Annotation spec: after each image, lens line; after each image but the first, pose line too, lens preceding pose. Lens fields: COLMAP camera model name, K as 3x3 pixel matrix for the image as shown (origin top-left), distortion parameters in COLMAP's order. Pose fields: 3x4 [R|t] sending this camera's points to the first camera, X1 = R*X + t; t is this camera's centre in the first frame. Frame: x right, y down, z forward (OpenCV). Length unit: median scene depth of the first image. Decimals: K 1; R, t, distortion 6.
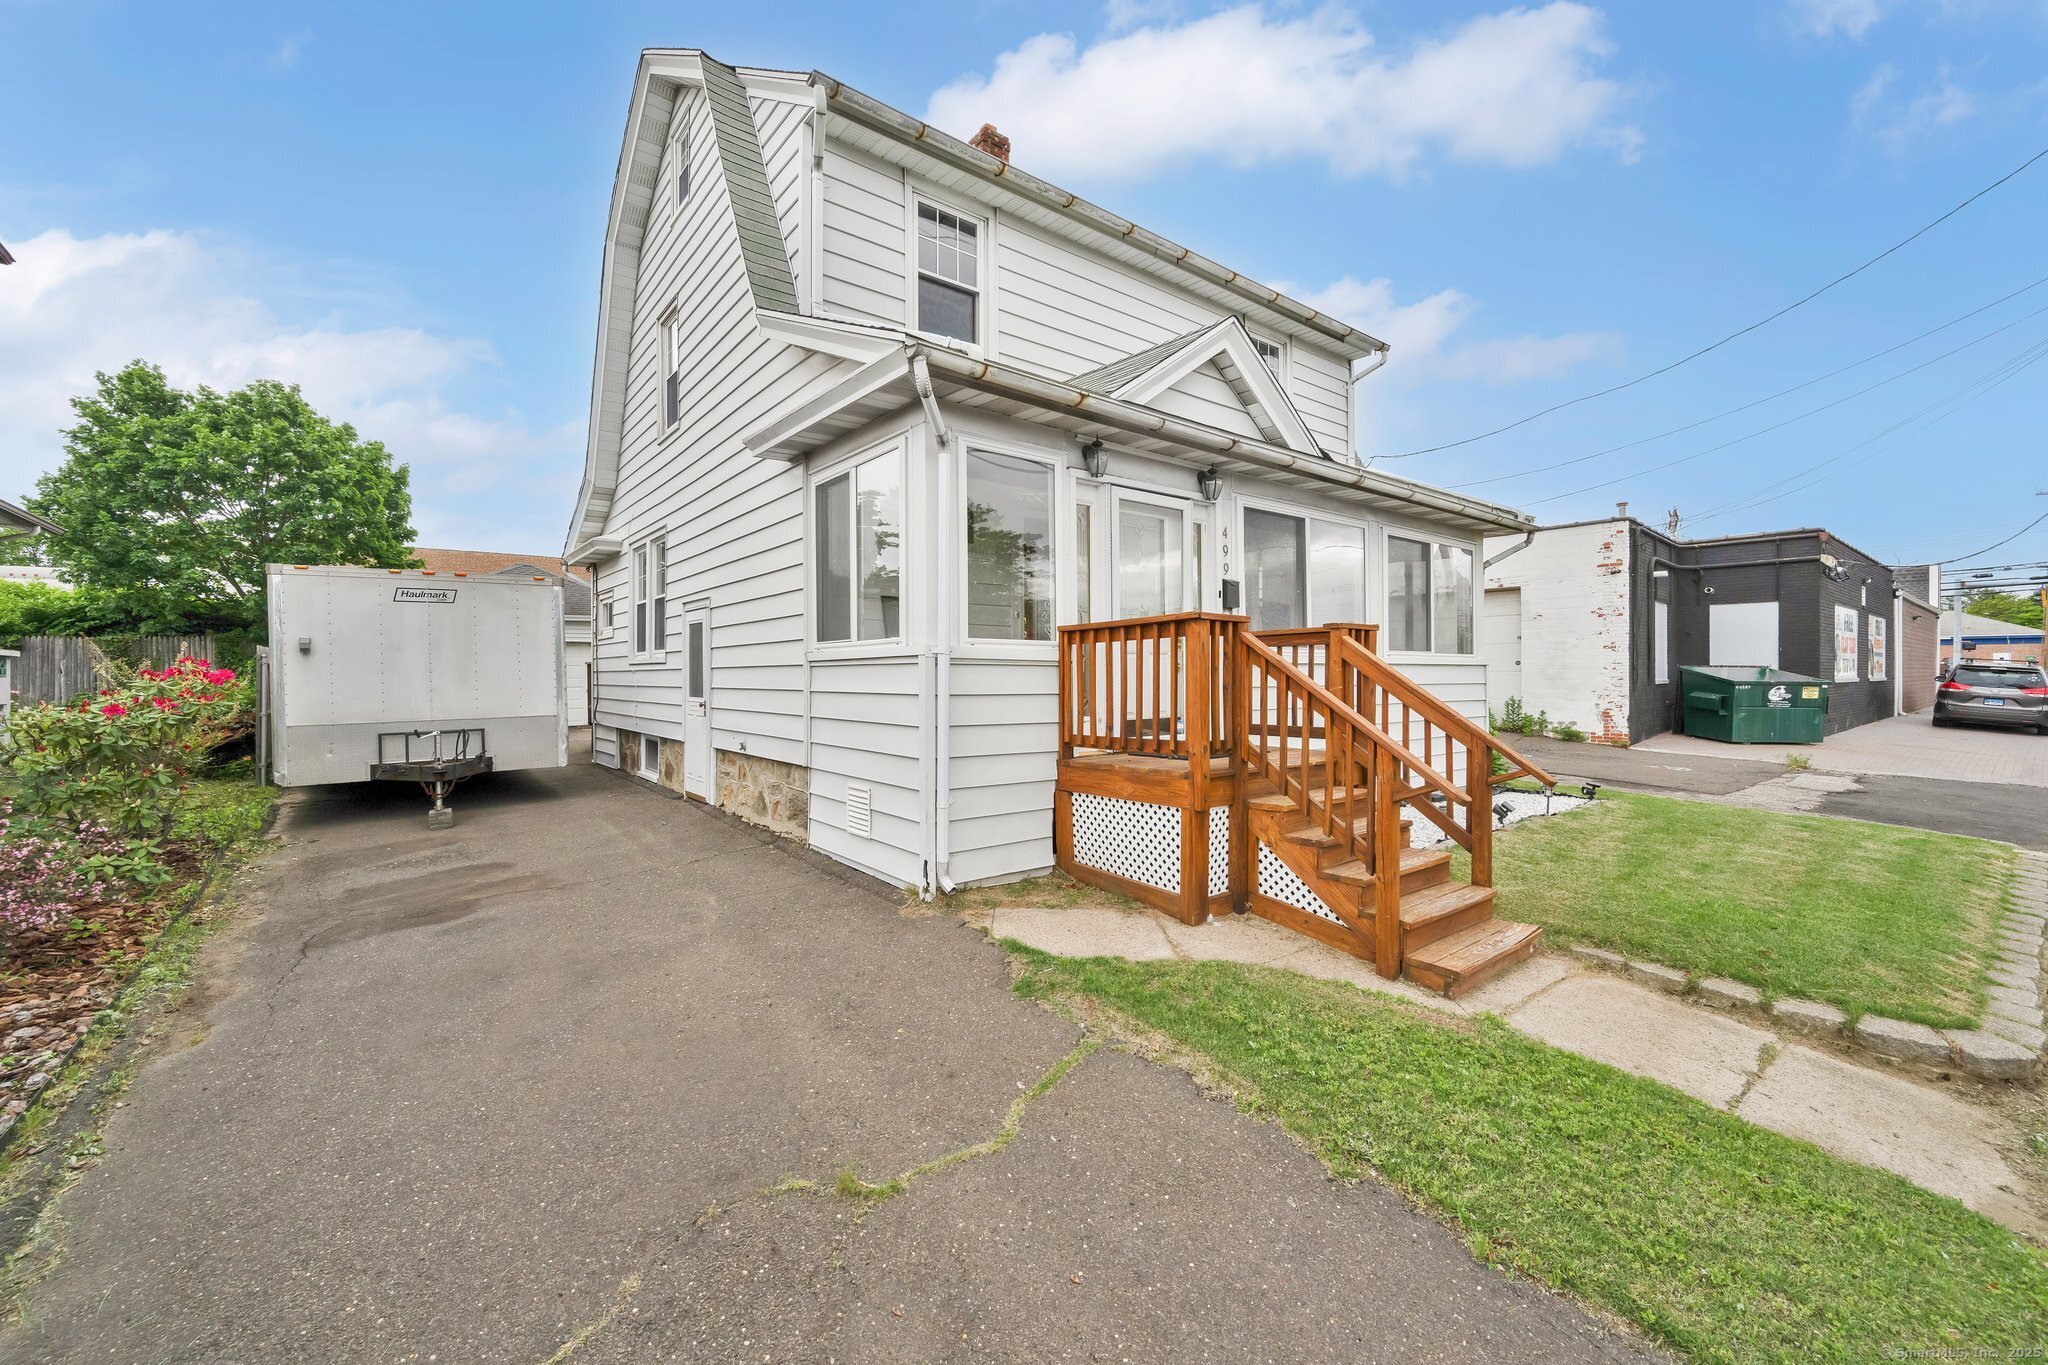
lens RADIAL K [[812.2, 0, 1023.2], [0, 812.2, 678.9], [0, 0, 1]] dist [-0.000600, -0.000133]
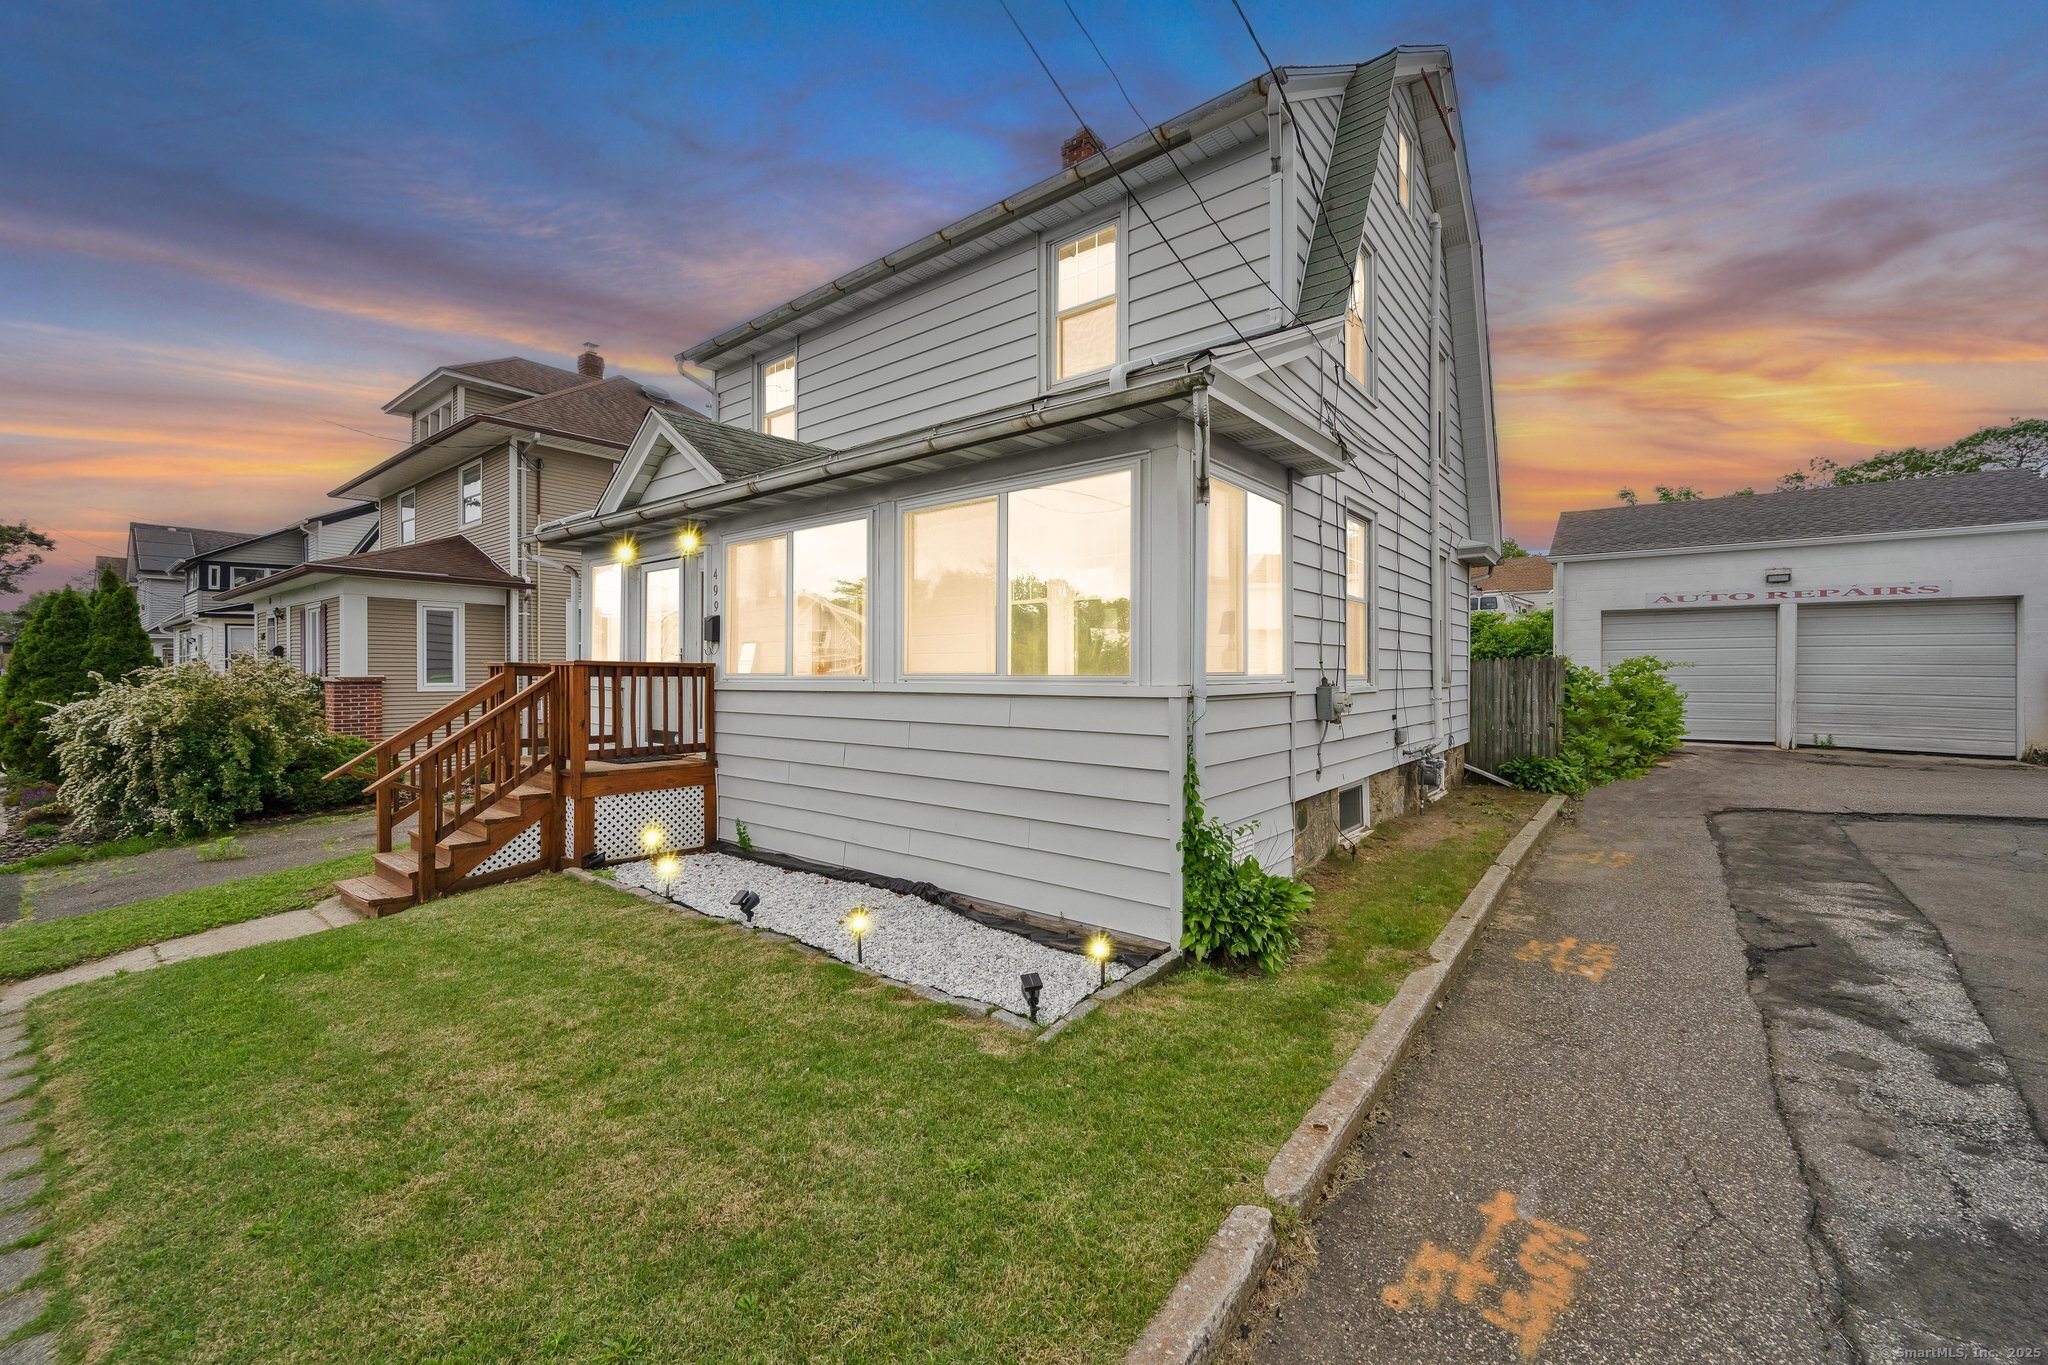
lens RADIAL K [[812.2, 0, 1038.3], [0, 812.2, 676.9], [0, 0, 1]] dist [-0.000600, -0.000133]
pose [[0.237598, 0.006344, -0.971343, 1.534636], [-0.005206, 0.999973, 0.005258, -0.047792], [0.971350, 0.003807, 0.237625, 1.232066]]
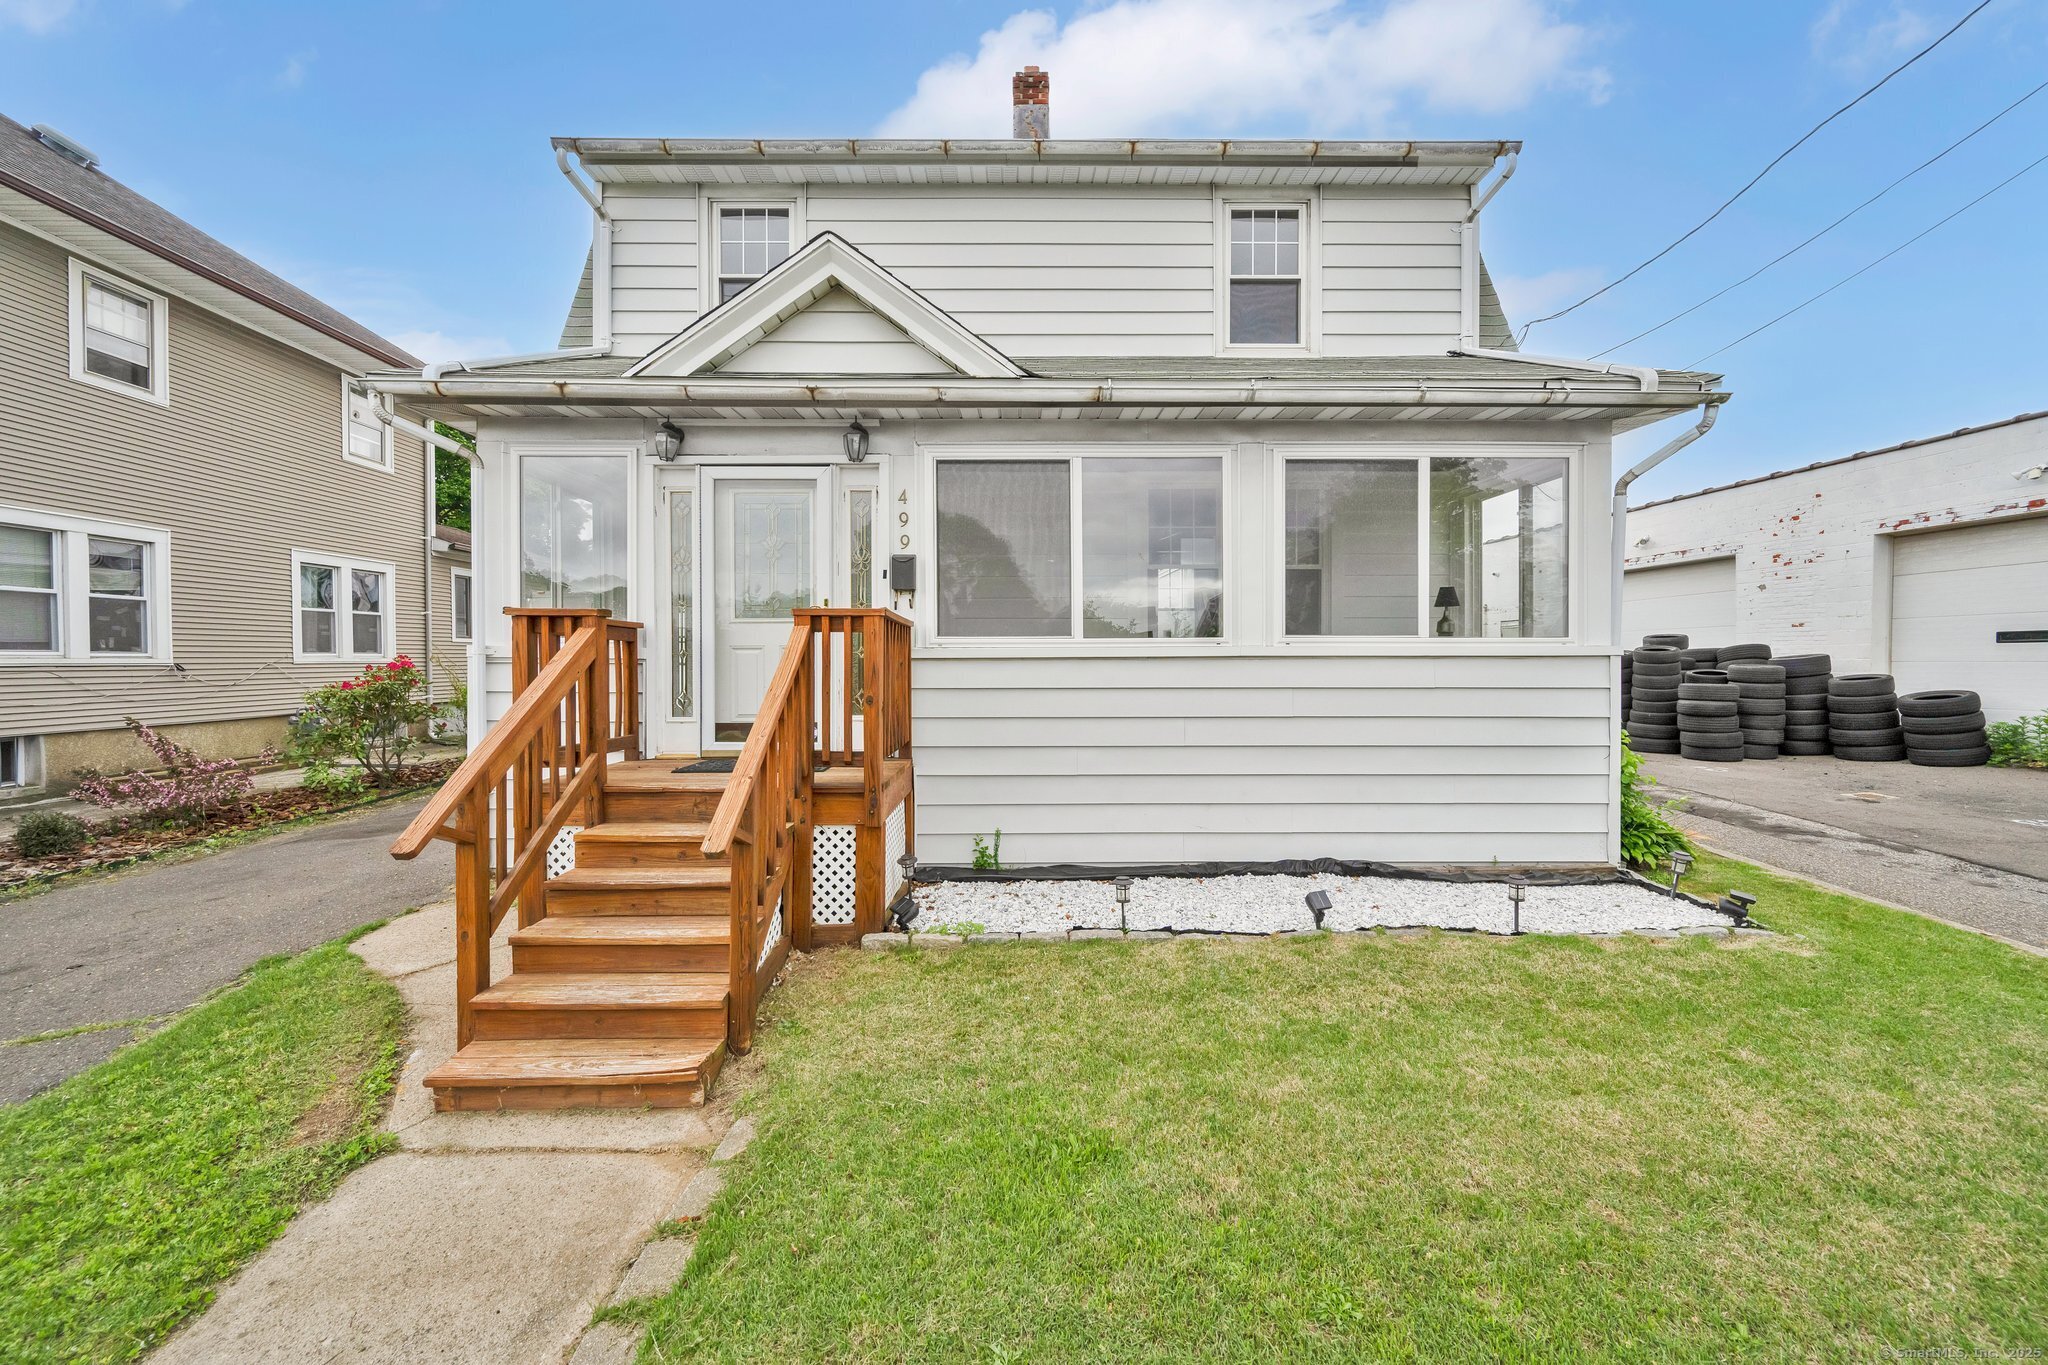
lens RADIAL K [[812.2, 0, 1024.7], [0, 812.2, 671.3], [0, 0, 1]] dist [-0.000600, -0.000133]
pose [[0.797534, 0.008930, -0.603208, 0.880576], [-0.001641, 0.999919, 0.012633, -0.018521], [0.603272, -0.009085, 0.797484, 0.450022]]
